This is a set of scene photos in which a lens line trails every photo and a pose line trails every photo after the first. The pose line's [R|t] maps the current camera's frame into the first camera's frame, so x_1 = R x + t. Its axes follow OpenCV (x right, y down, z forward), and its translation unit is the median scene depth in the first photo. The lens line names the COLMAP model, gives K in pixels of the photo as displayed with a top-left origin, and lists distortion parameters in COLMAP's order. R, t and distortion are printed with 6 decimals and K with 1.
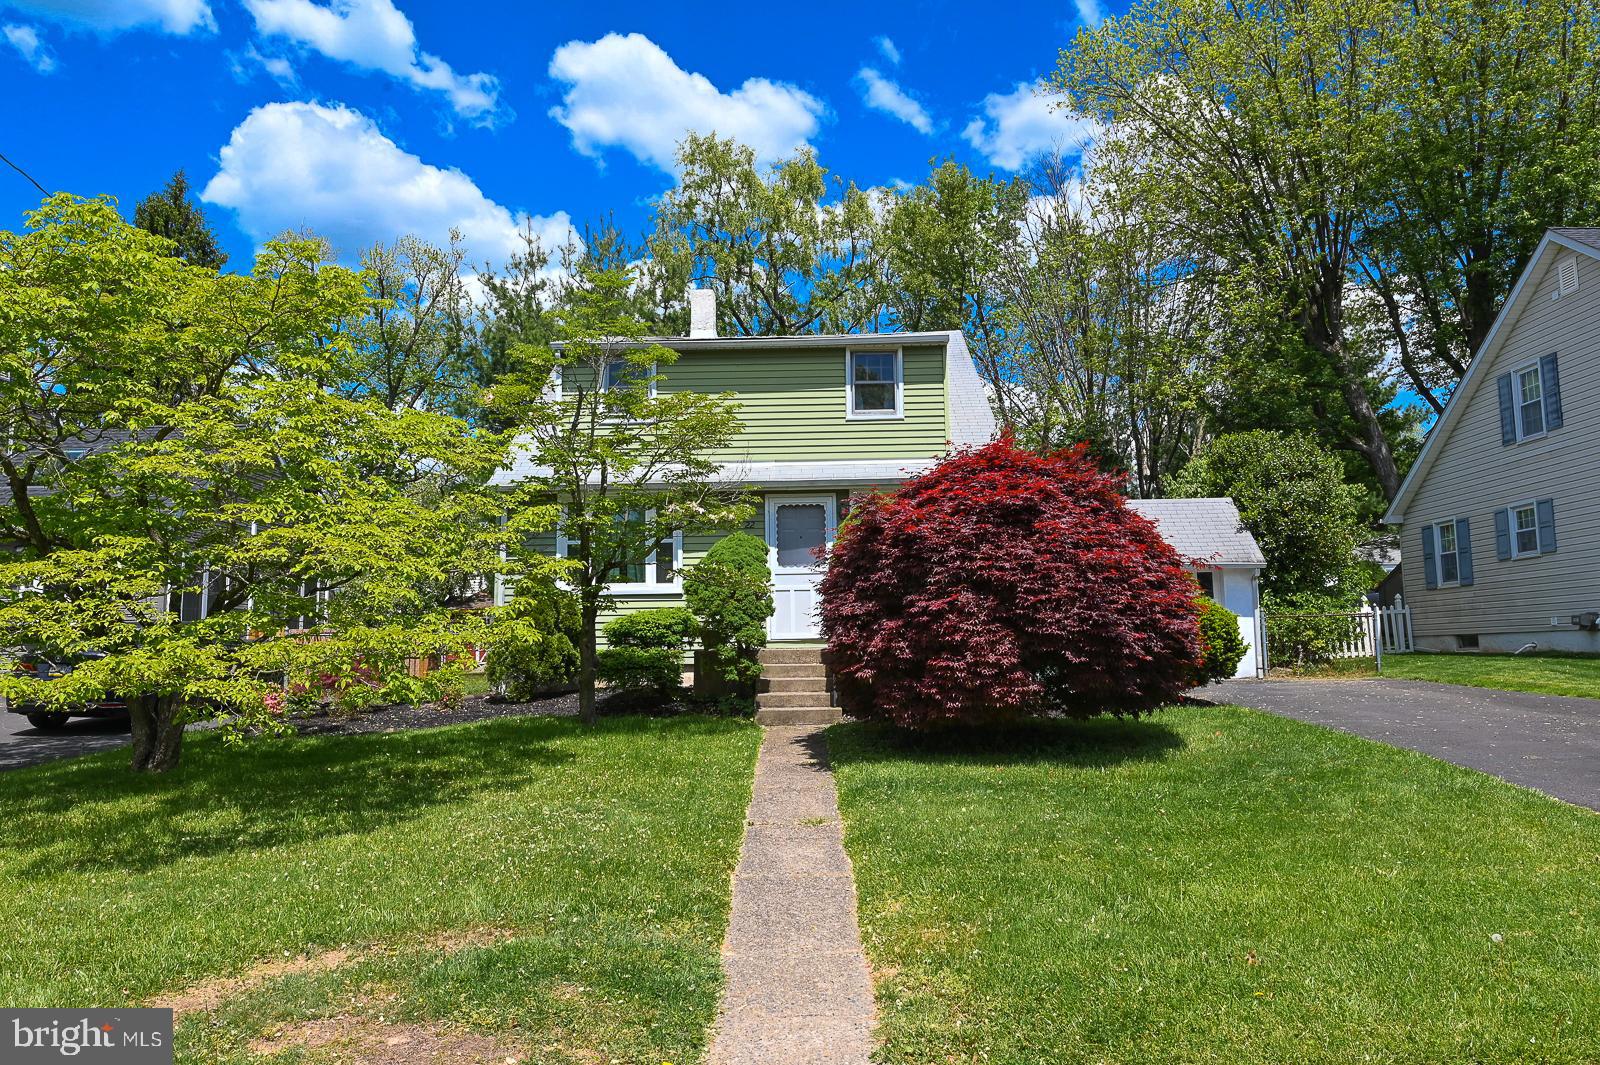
lens RADIAL K [[1064.3, 0, 800.0], [0, 1064.3, 532.5], [0, 0, 1]] dist [0.000304, 0.001574]
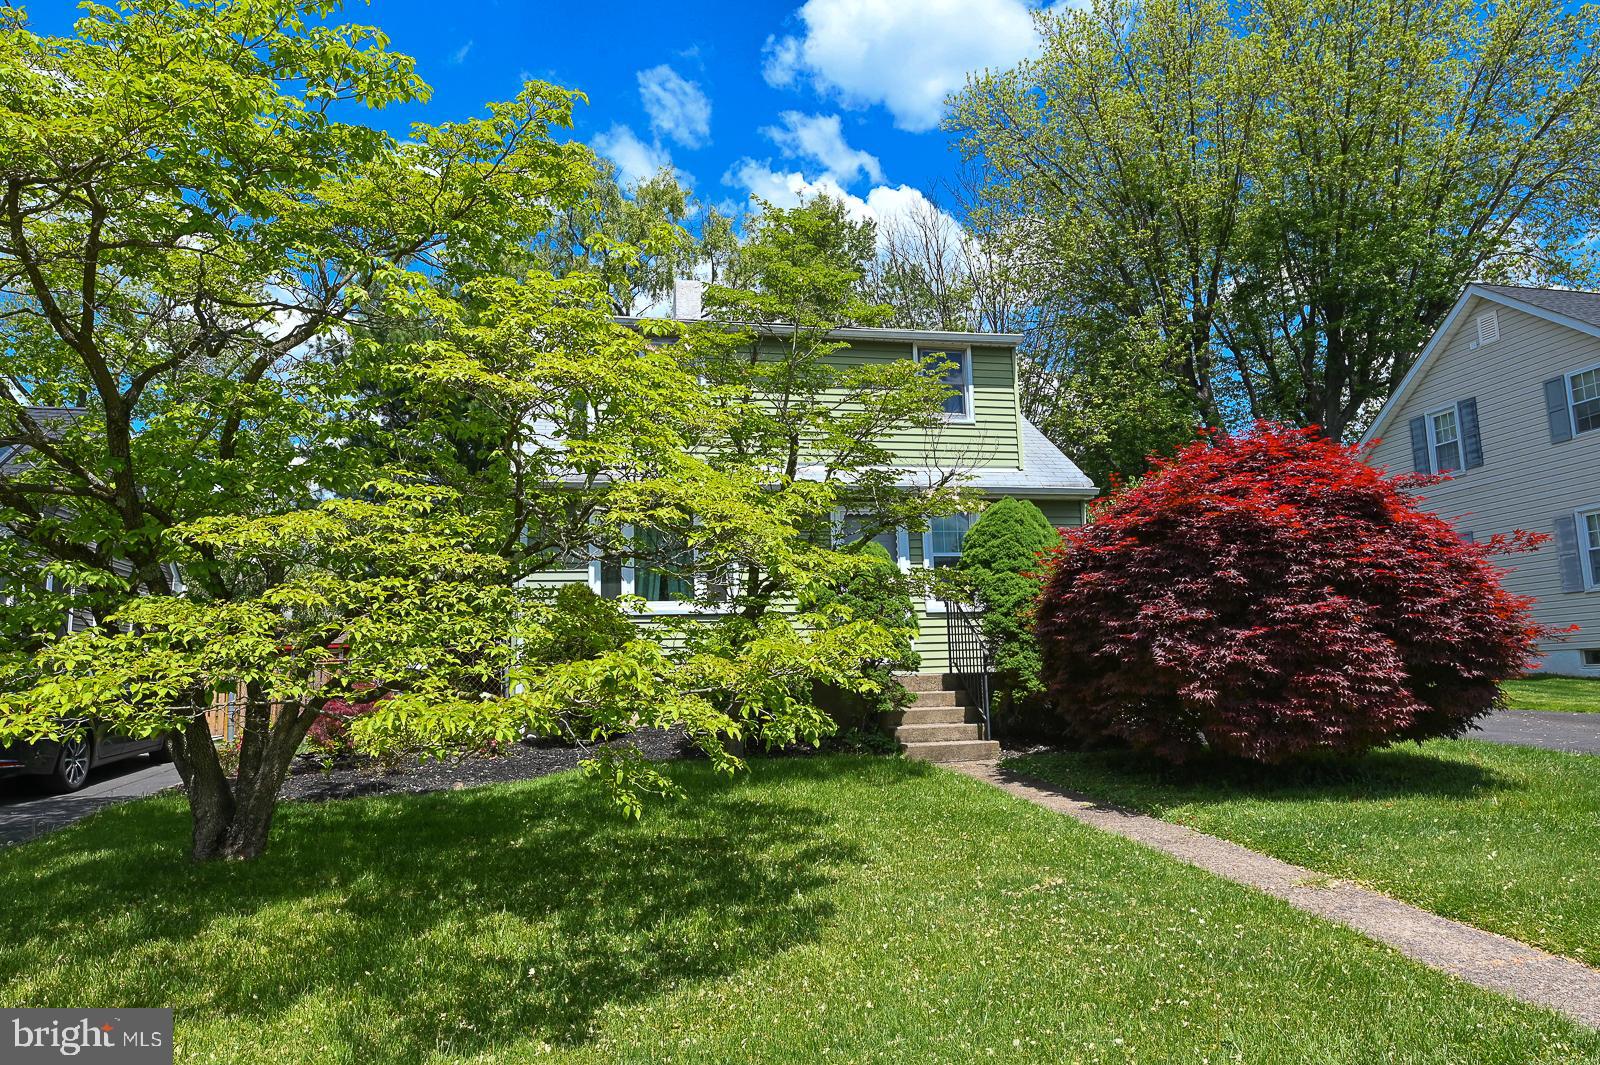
lens RADIAL K [[1036.7, 0, 800.0], [0, 1036.7, 532.5], [0, 0, 1]] dist [0.002059, 0.000833]
pose [[0.973098, 0.019904, 0.229531, -0.299460], [-0.010593, 0.999073, -0.041726, 0.030460], [-0.230149, 0.038172, 0.972406, 0.198774]]
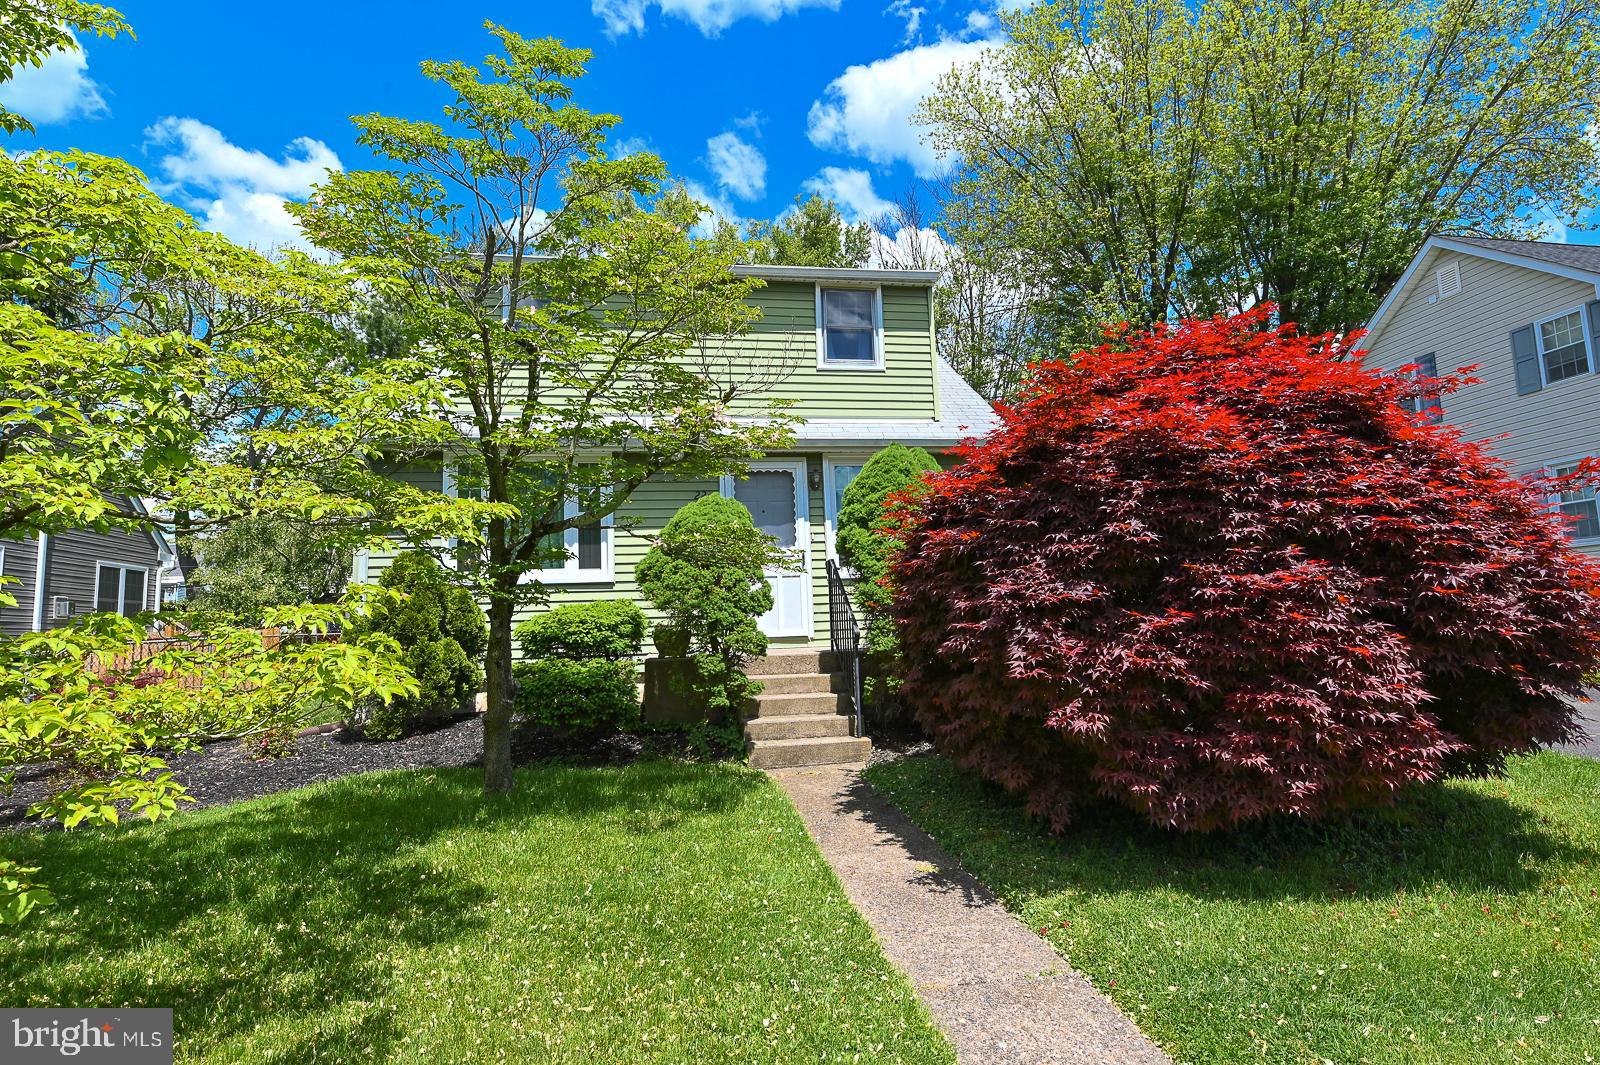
lens RADIAL K [[836.9, 0, 800.0], [0, 836.9, 532.5], [0, 0, 1]] dist [-0.000814, -0.000938]
pose [[0.983048, 0.002474, 0.183330, -0.103986], [-0.000517, 0.999942, -0.010720, 0.031921], [-0.183346, 0.010443, 0.982993, 0.436460]]
